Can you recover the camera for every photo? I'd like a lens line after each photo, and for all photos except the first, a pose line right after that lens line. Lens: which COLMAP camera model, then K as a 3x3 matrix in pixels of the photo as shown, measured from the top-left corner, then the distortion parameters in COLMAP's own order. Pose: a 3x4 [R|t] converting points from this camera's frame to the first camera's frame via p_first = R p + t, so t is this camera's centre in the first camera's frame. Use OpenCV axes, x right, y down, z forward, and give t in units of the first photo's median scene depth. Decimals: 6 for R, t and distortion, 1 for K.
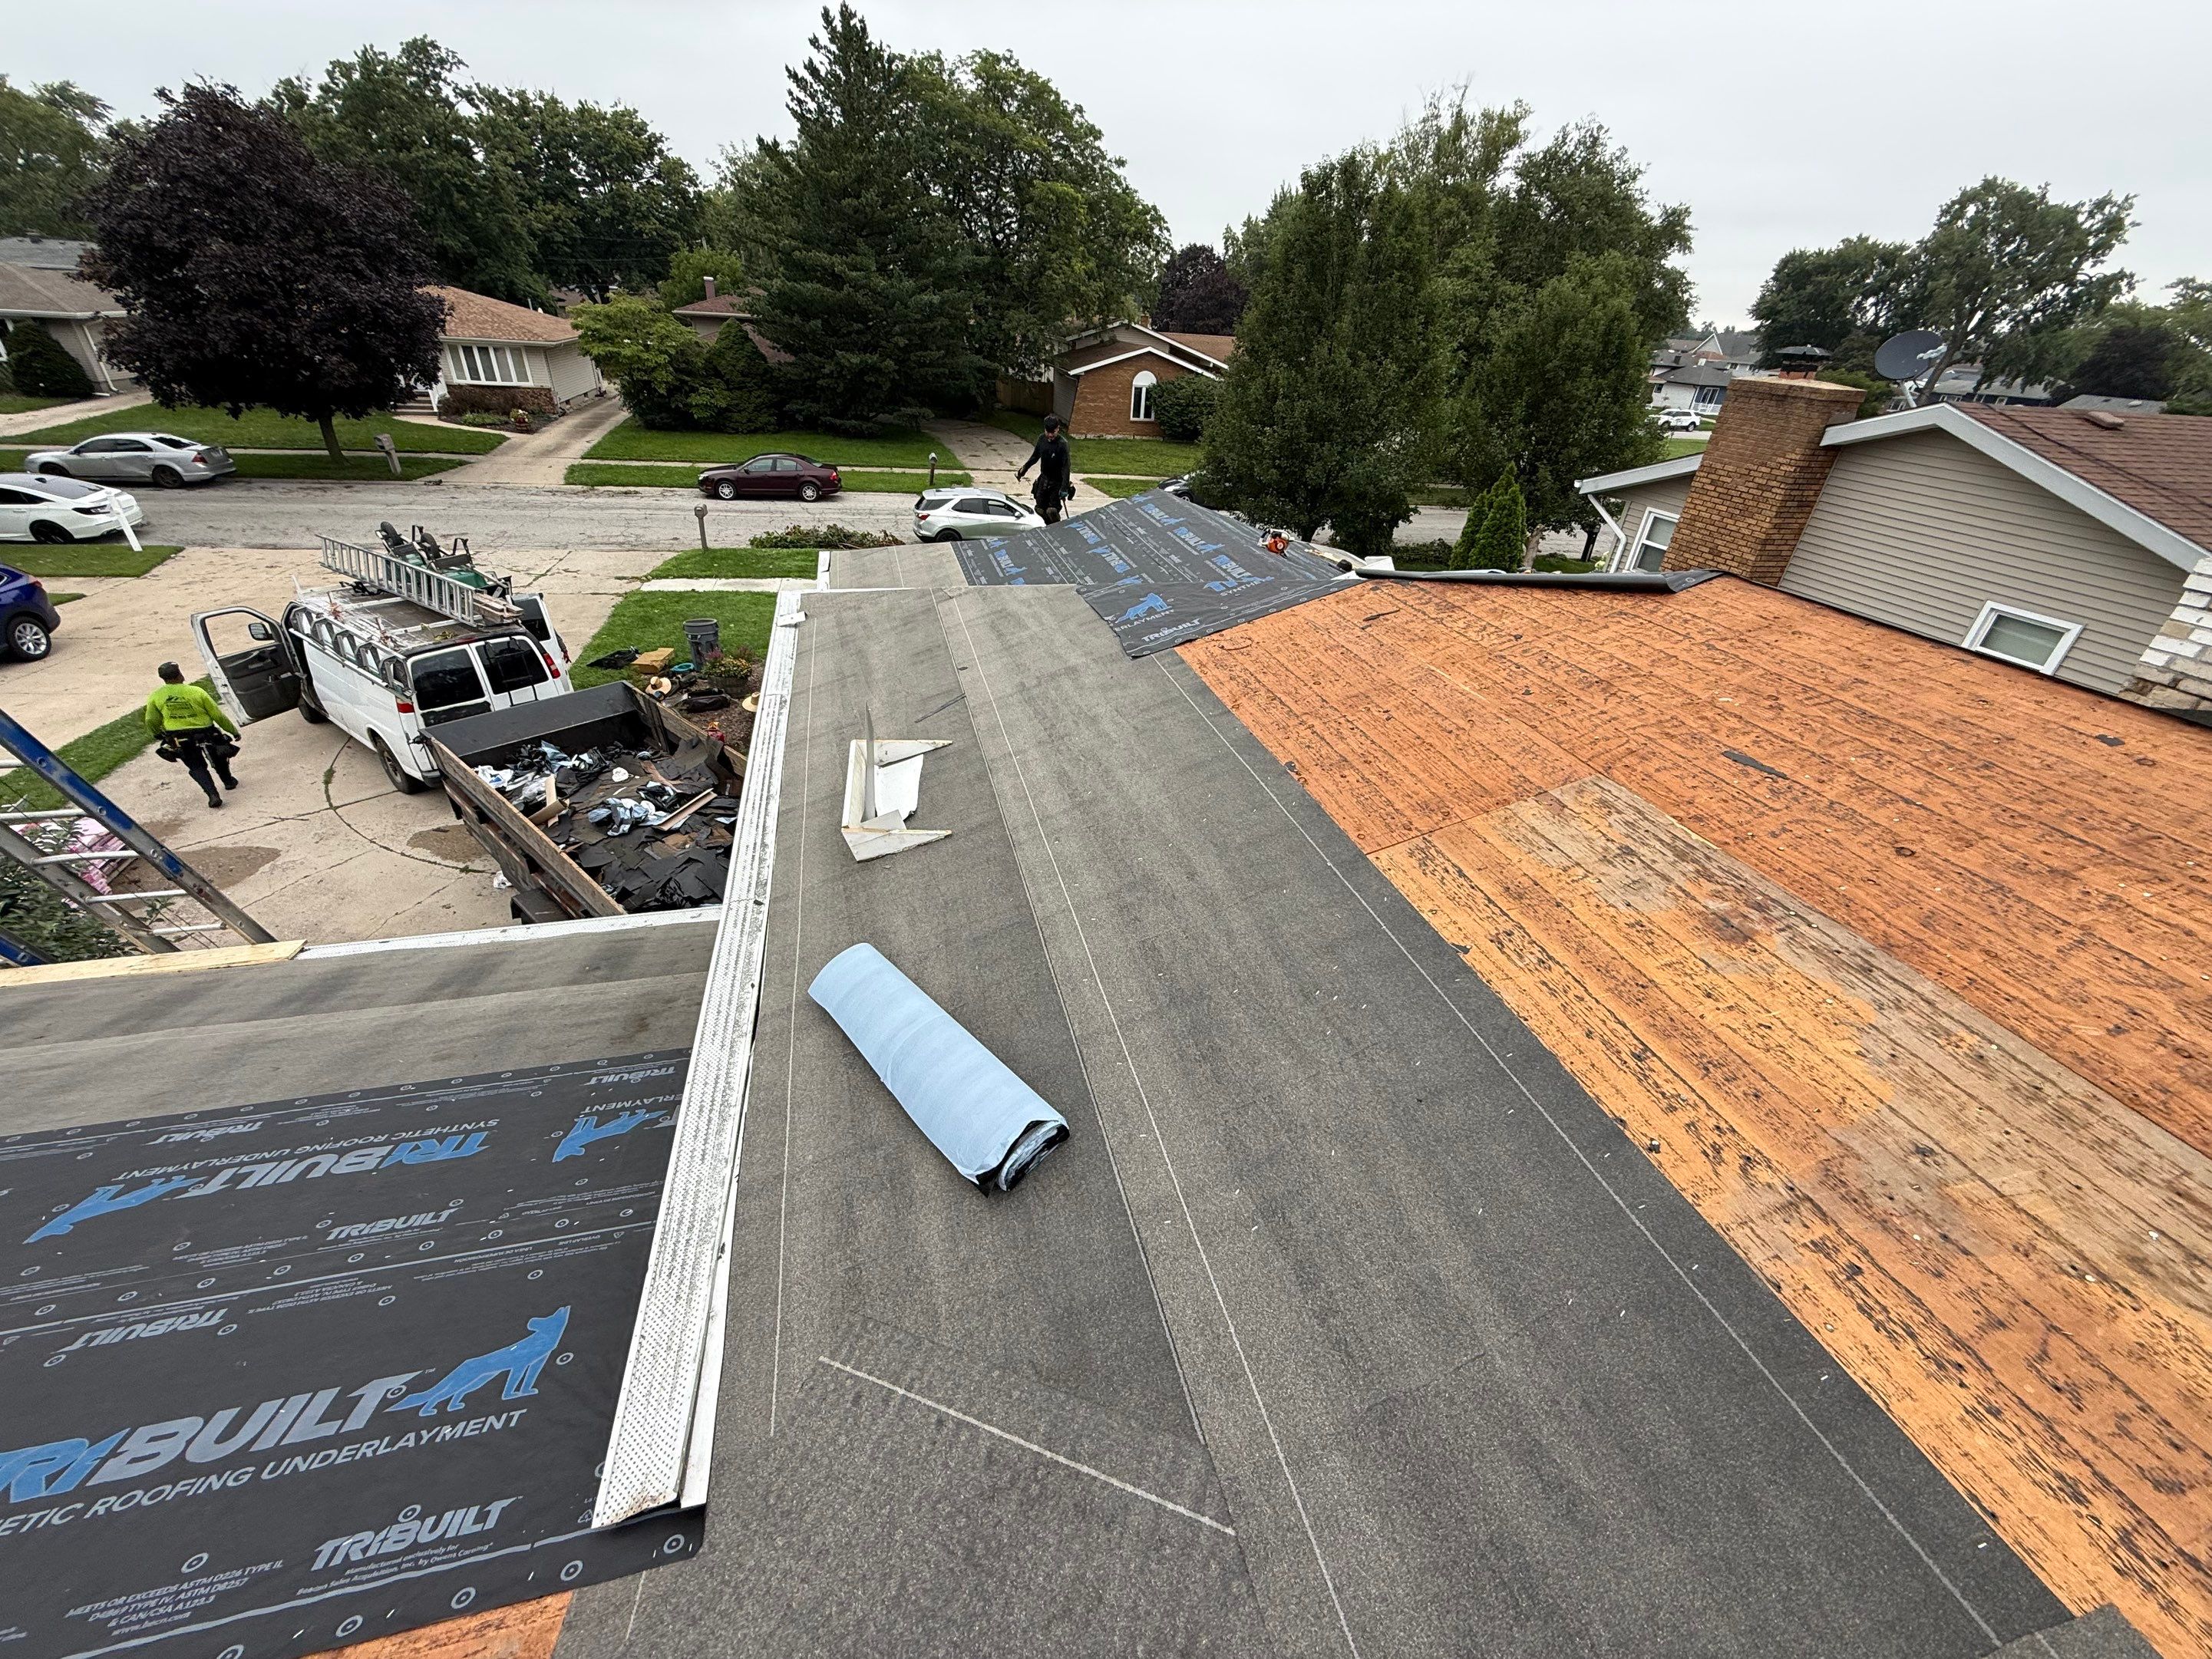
lens RADIAL K [[876.8, 0, 1096.5], [0, 876.8, 833.2], [0, 0, 1]] dist [-0.000659, -0.000390]
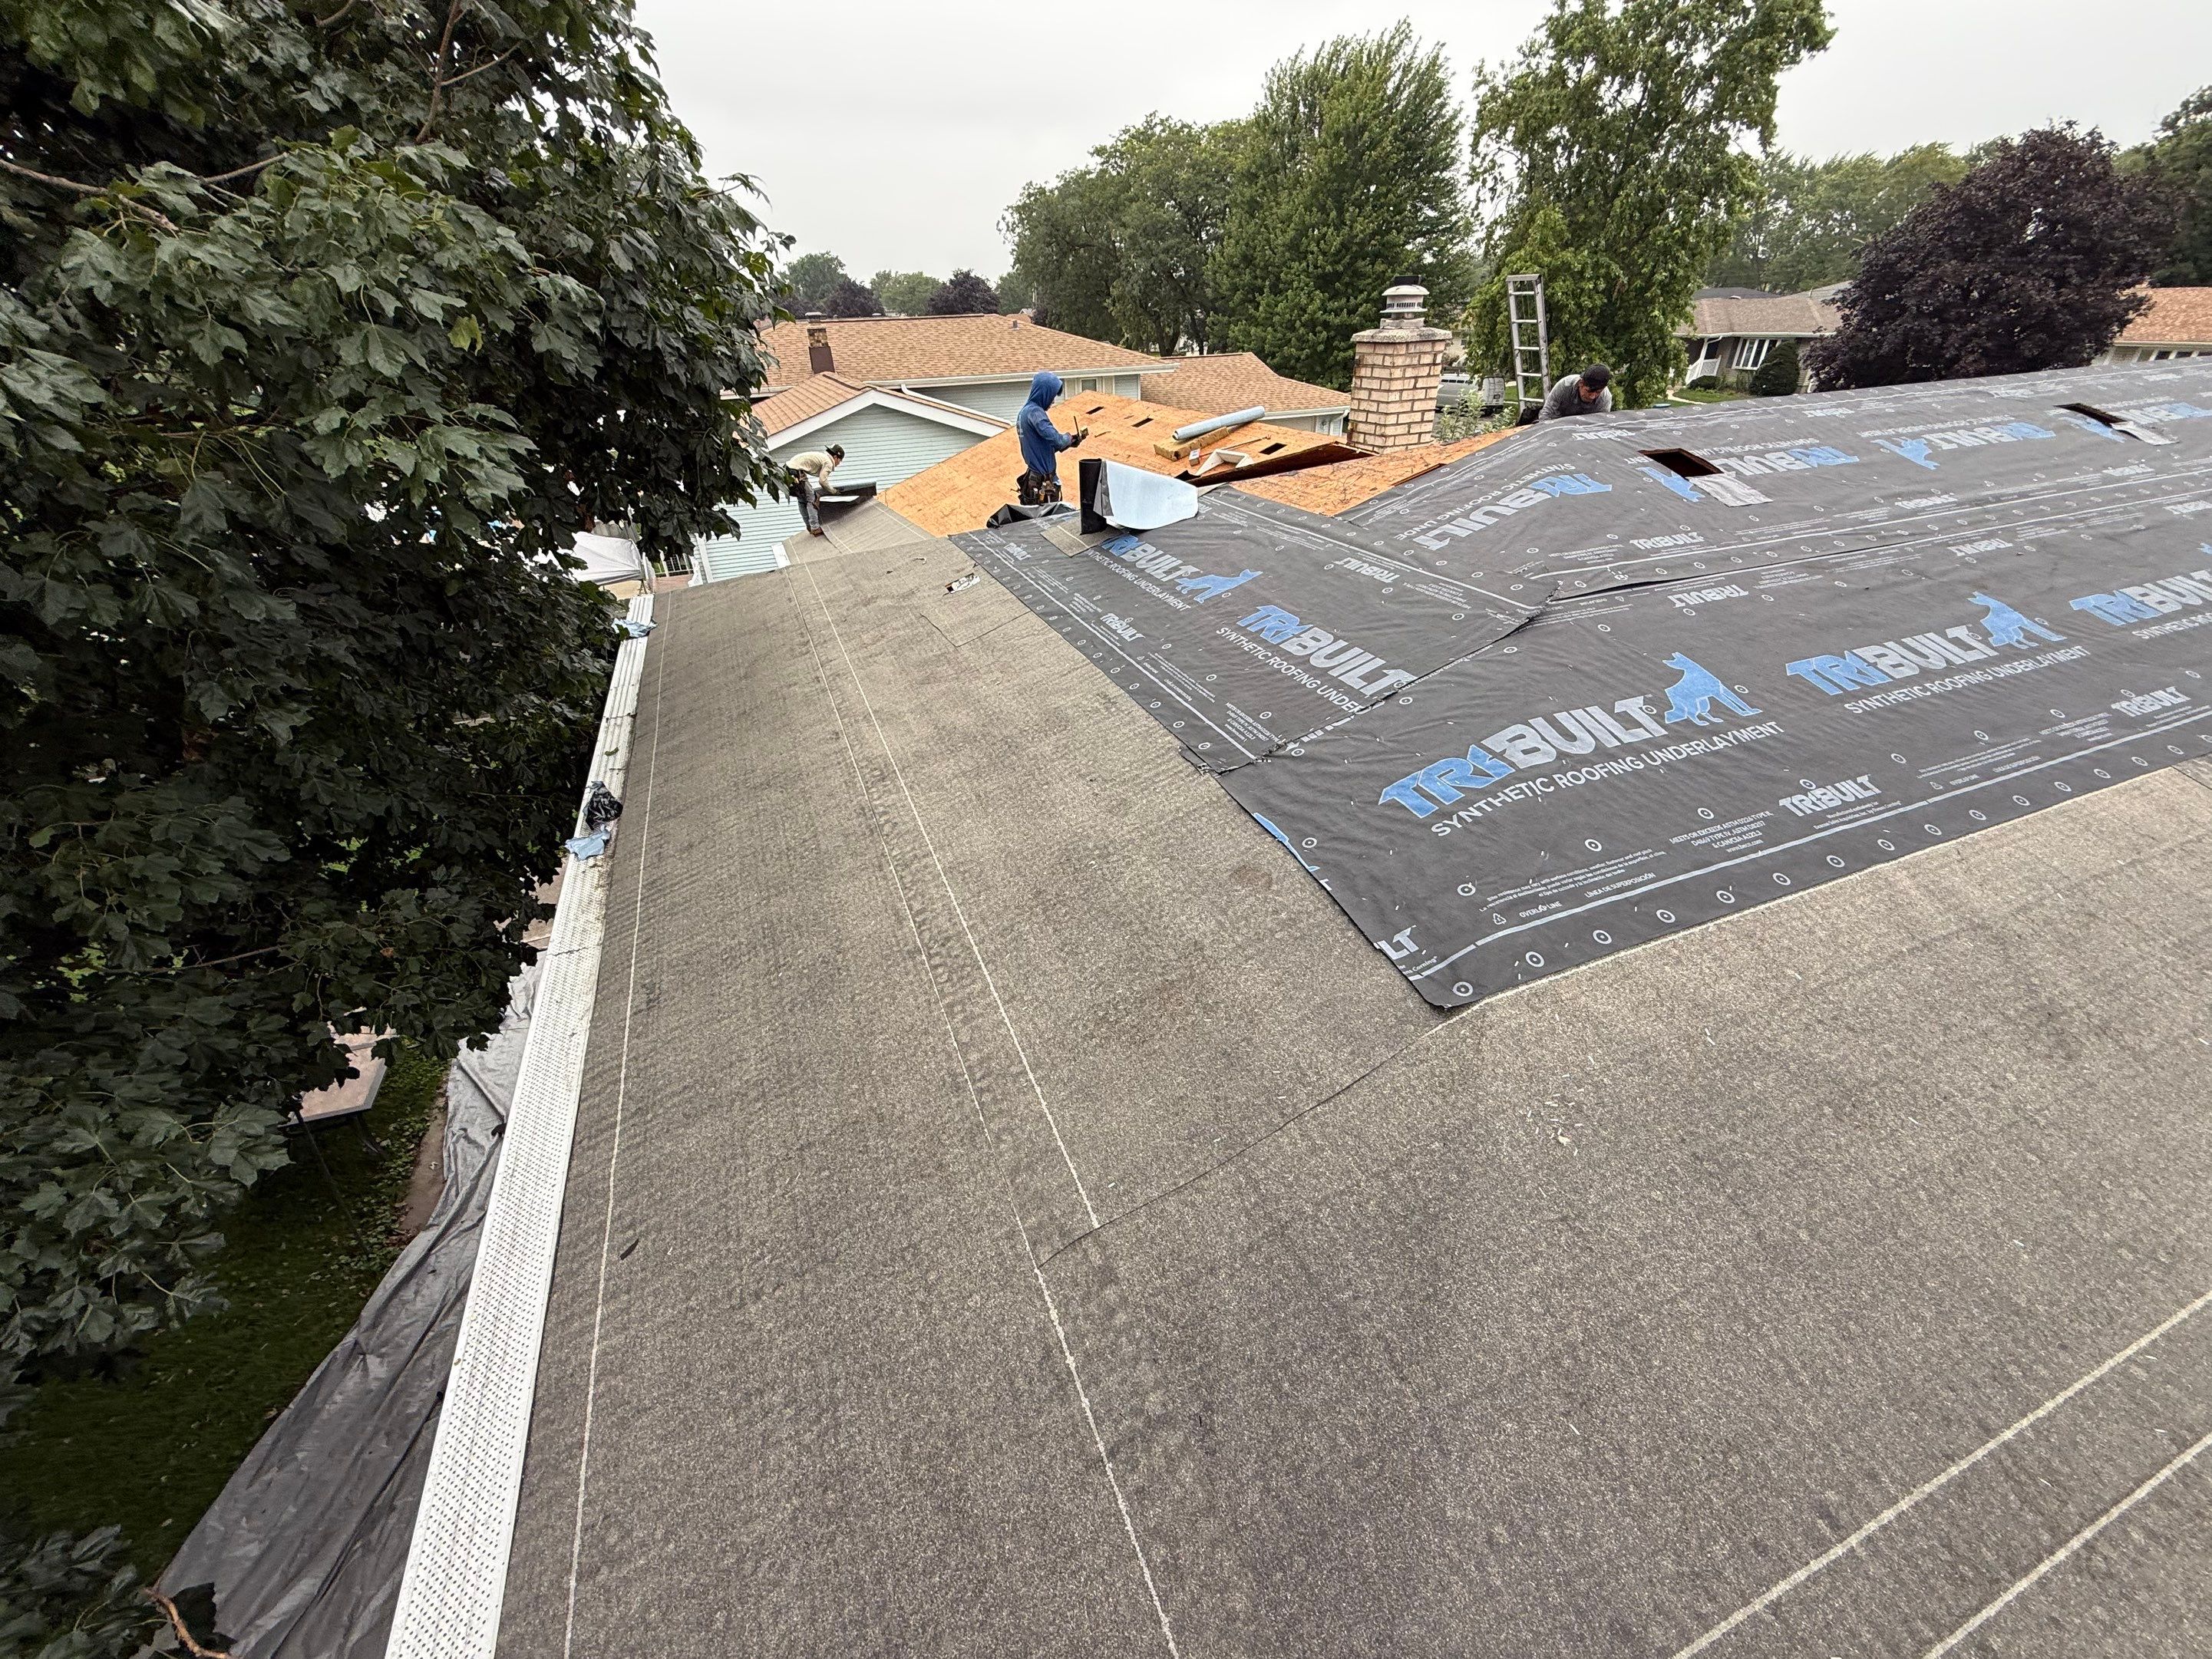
lens RADIAL K [[876.8, 0, 1100.2], [0, 876.8, 837.0], [0, 0, 1]] dist [-0.000659, -0.000390]
pose [[0.128622, 0.458351, -0.879415, 0.198952], [-0.477977, 0.805634, 0.349988, 0.075202], [0.868904, 0.375324, 0.322704, -0.085255]]
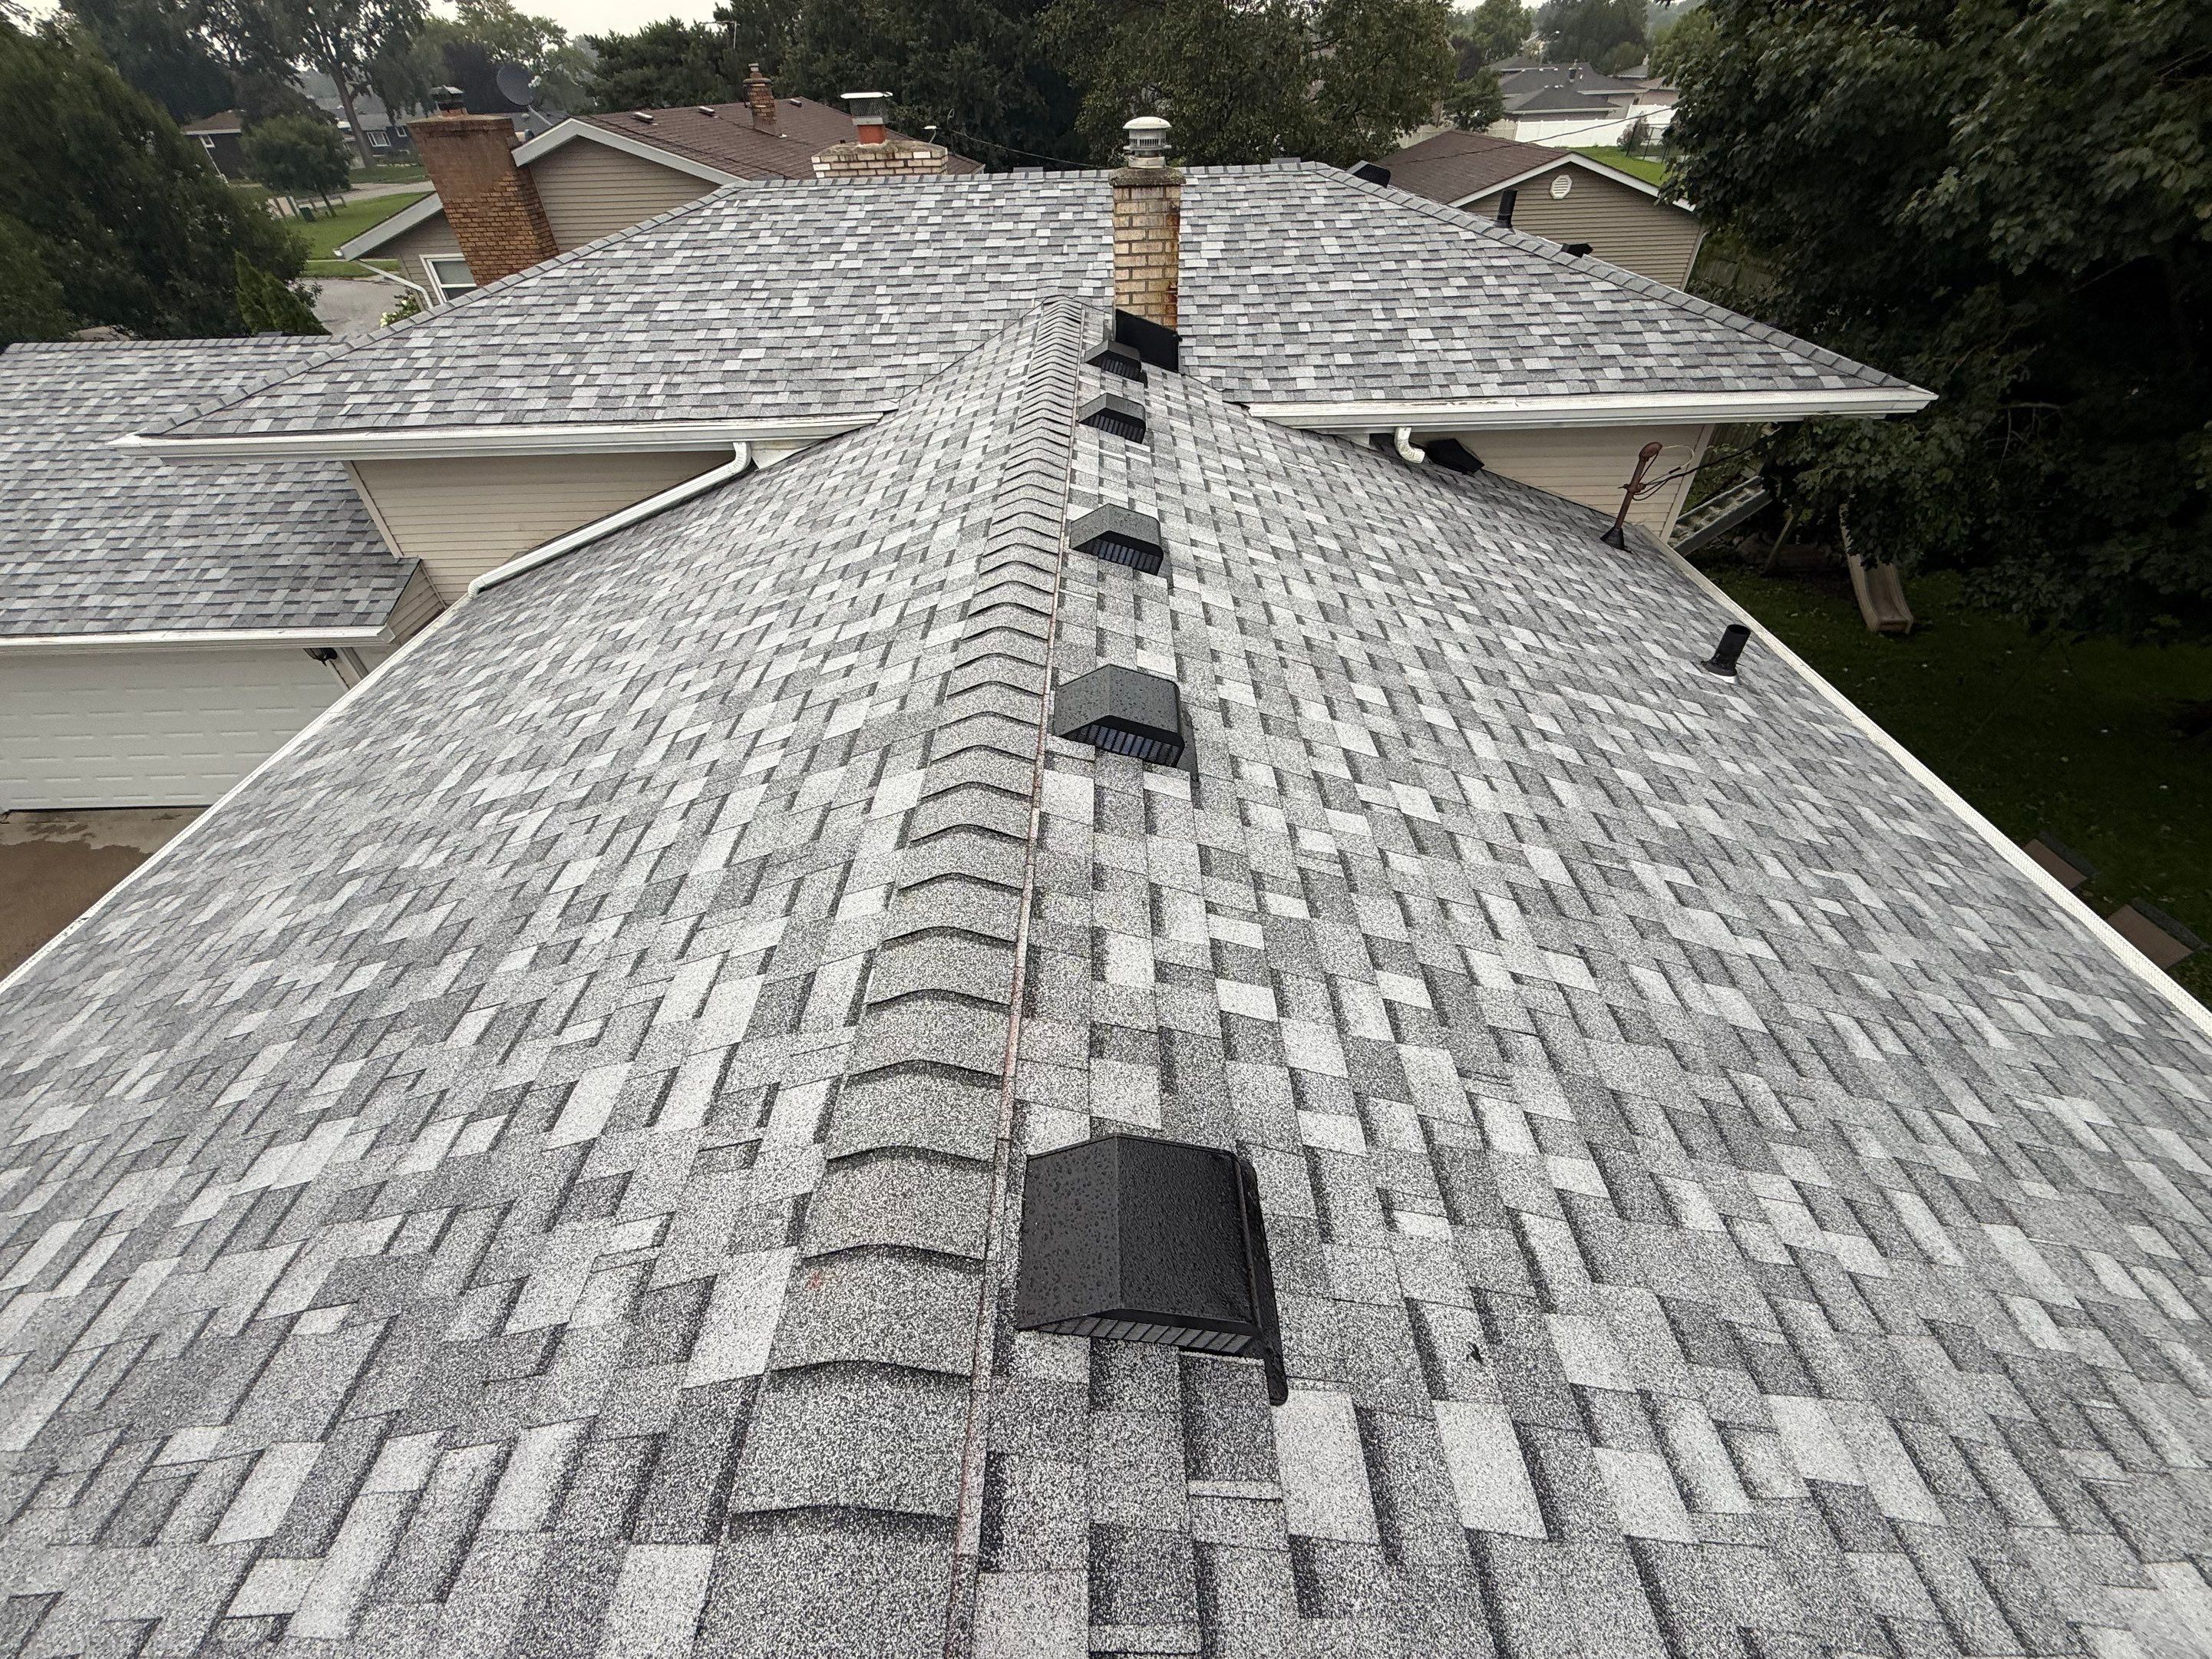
lens RADIAL K [[876.8, 0, 1099.3], [0, 876.8, 834.7], [0, 0, 1]] dist [-0.000659, -0.000390]
pose [[0.252496, -0.685254, 0.683135, -0.183874], [0.536300, 0.686756, 0.490661, 0.027299], [-0.805374, 0.242475, 0.540905, -0.065913]]
